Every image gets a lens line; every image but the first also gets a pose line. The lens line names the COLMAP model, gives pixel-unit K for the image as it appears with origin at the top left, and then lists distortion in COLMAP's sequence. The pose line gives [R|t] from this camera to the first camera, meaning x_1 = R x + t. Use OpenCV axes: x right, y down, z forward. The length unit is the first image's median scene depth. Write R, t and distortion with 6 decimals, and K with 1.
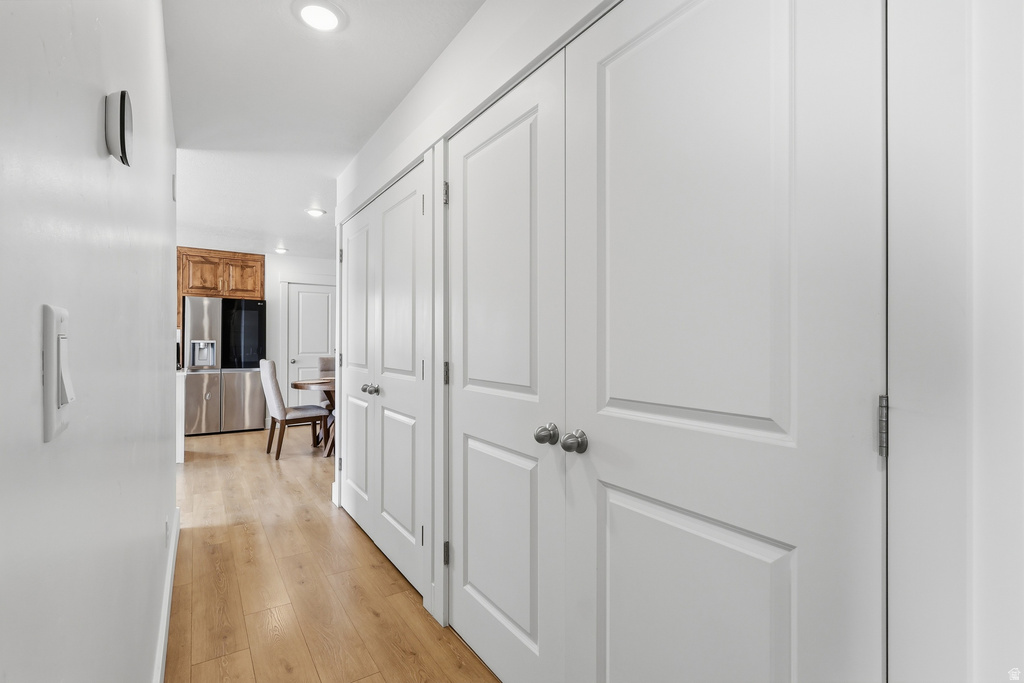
lens RADIAL K [[480.2, 0, 511.2], [0, 480.2, 343.4], [0, 0, 1]] dist [0.002824, 0.000222]
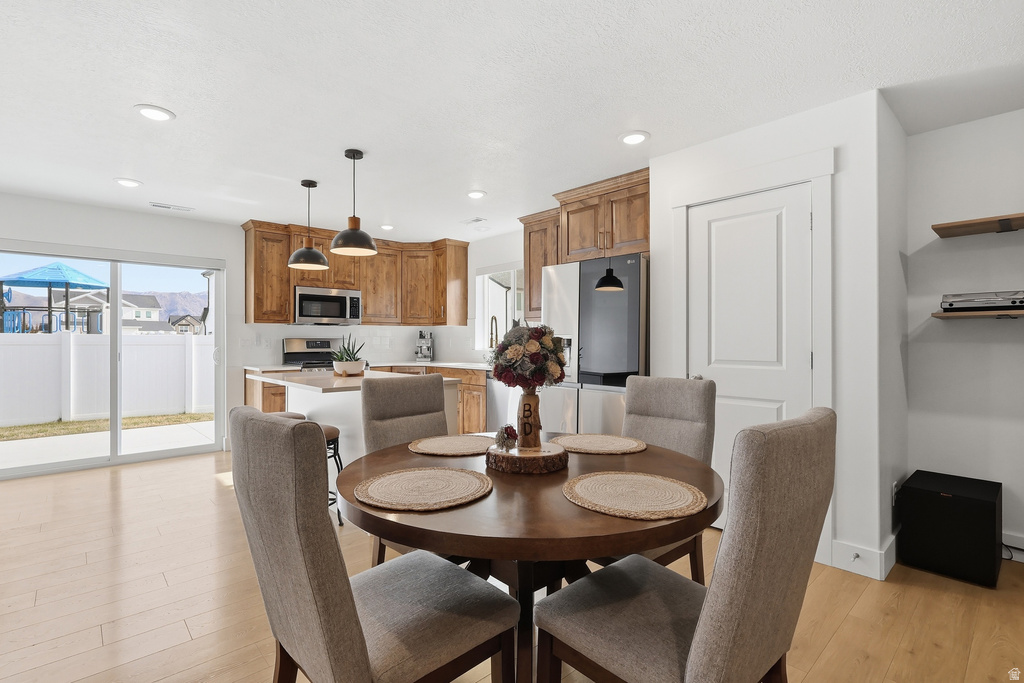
lens RADIAL K [[480.2, 0, 511.2], [0, 480.2, 343.4], [0, 0, 1]] dist [0.002824, 0.000222]
pose [[0.165002, 0.003333, -0.986288, -0.042872], [0.004979, 0.999979, 0.004212, 0.001180], [0.986281, -0.005605, 0.164982, 0.796560]]
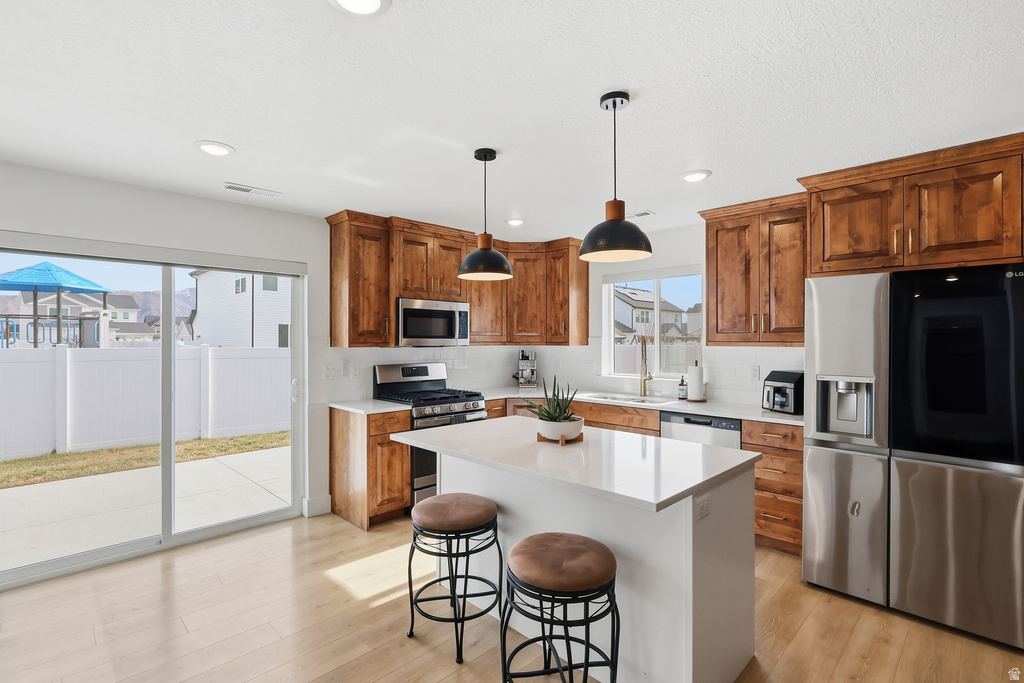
lens RADIAL K [[479.4, 0, 512.0], [0, 479.4, 341.5], [0, 0, 1]] dist [-0.000932, -0.000603]
pose [[0.204671, -0.000888, -0.978830, -0.267312], [0.004931, 0.999988, 0.000124, -0.036997], [0.978818, -0.004852, 0.204673, 0.590261]]
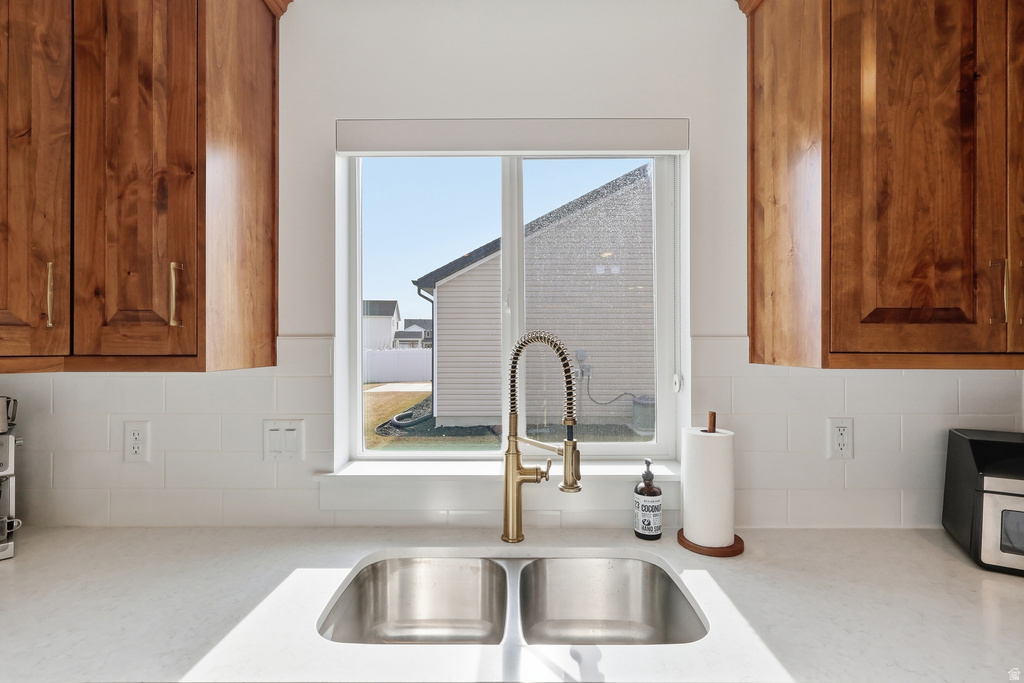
lens RADIAL K [[480.2, 0, 511.2], [0, 480.2, 343.4], [0, 0, 1]] dist [0.002824, 0.000222]
pose [[0.835240, -0.004775, -0.549864, -0.790144], [0.003359, 0.999988, -0.003582, -0.038688], [0.549875, 0.001145, 0.835246, 0.746449]]
